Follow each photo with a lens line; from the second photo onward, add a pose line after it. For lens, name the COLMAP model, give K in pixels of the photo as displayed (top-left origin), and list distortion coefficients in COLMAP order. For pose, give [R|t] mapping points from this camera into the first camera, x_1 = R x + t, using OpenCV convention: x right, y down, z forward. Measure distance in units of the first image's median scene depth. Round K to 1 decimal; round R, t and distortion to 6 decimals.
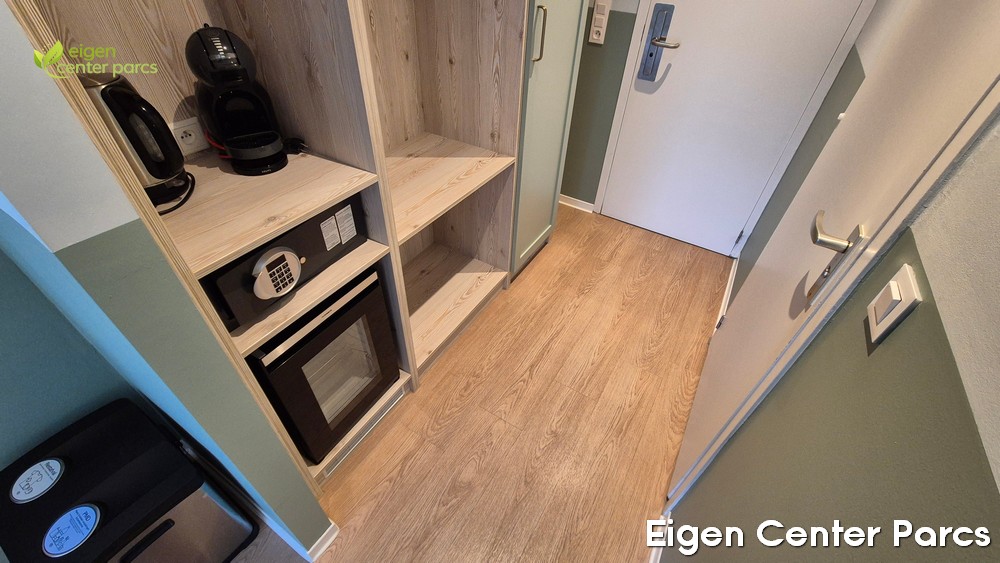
lens RADIAL K [[409.3, 0, 502.3], [0, 409.3, 281.7], [0, 0, 1]] dist [0.001955, 0.000273]
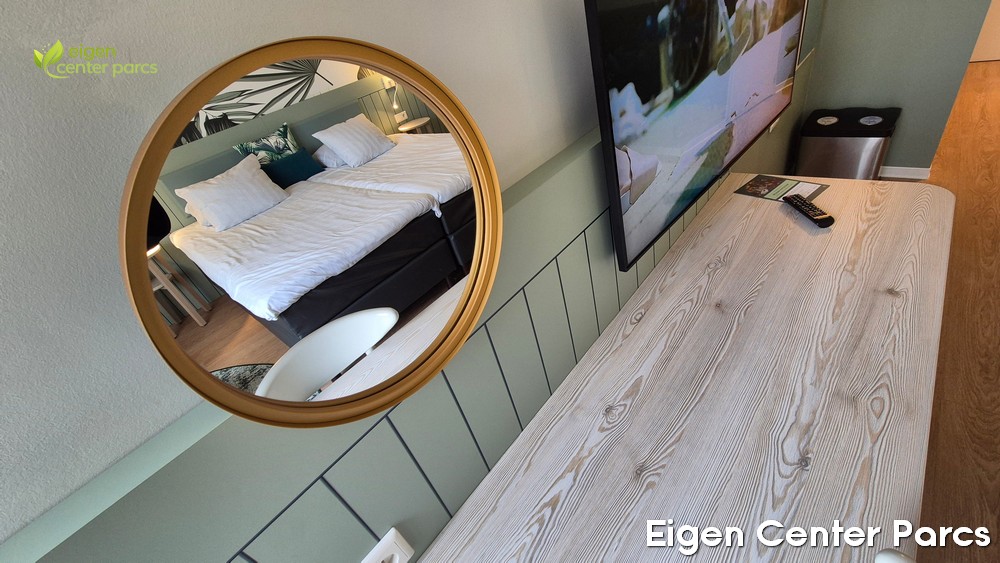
lens RADIAL K [[407.6, 0, 502.0], [0, 407.6, 283.2], [0, 0, 1]] dist [0.001893, 0.000207]
pose [[0.947587, -0.134690, -0.289721, -1.448826], [0.107553, 0.988348, -0.107705, 0.902348], [0.300852, 0.070900, 0.951032, -1.080354]]
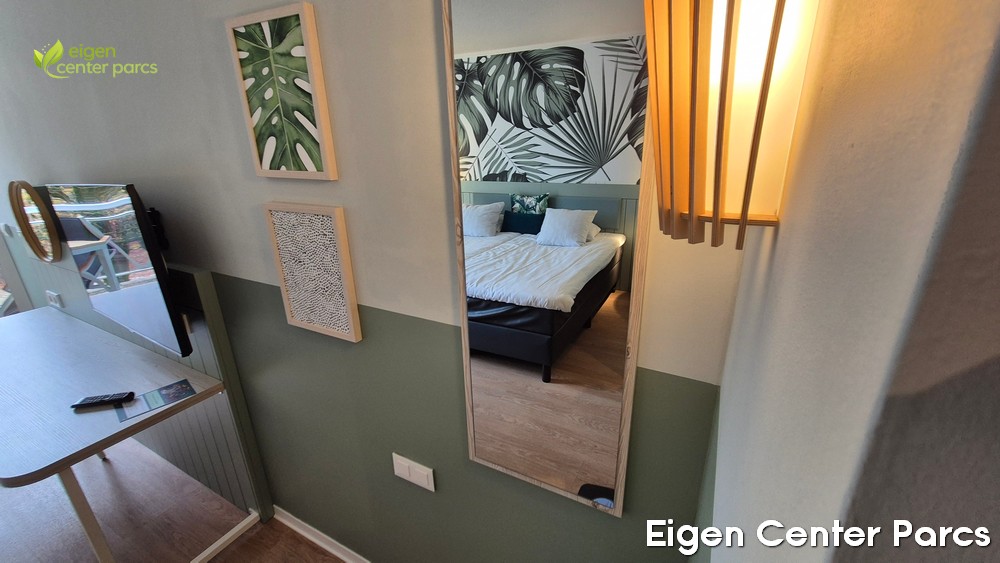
lens RADIAL K [[412.2, 0, 504.3], [0, 412.2, 283.0], [0, 0, 1]] dist [0.003049, -0.000594]
pose [[0.052596, 0.290571, -0.955407, -0.273181], [-0.641176, 0.743305, 0.190767, -0.190088], [0.765590, 0.602550, 0.225402, 0.087667]]
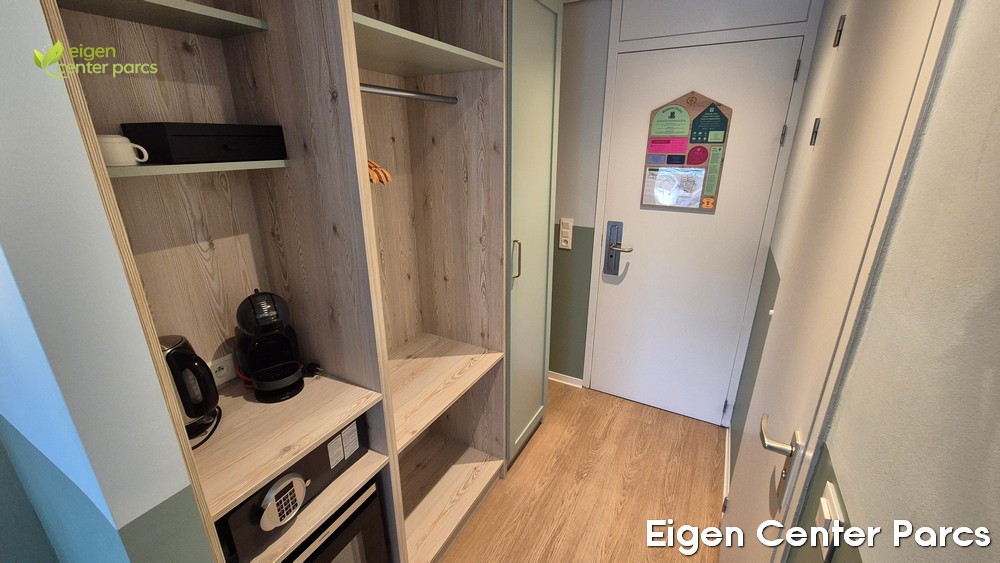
lens RADIAL K [[409.3, 0, 502.3], [0, 409.3, 281.7], [0, 0, 1]] dist [0.001955, 0.000273]
pose [[0.998227, -0.054426, 0.024104, 0.012368], [0.059498, 0.924611, -0.376236, -0.066496], [-0.001810, 0.377003, 0.926210, -0.116359]]
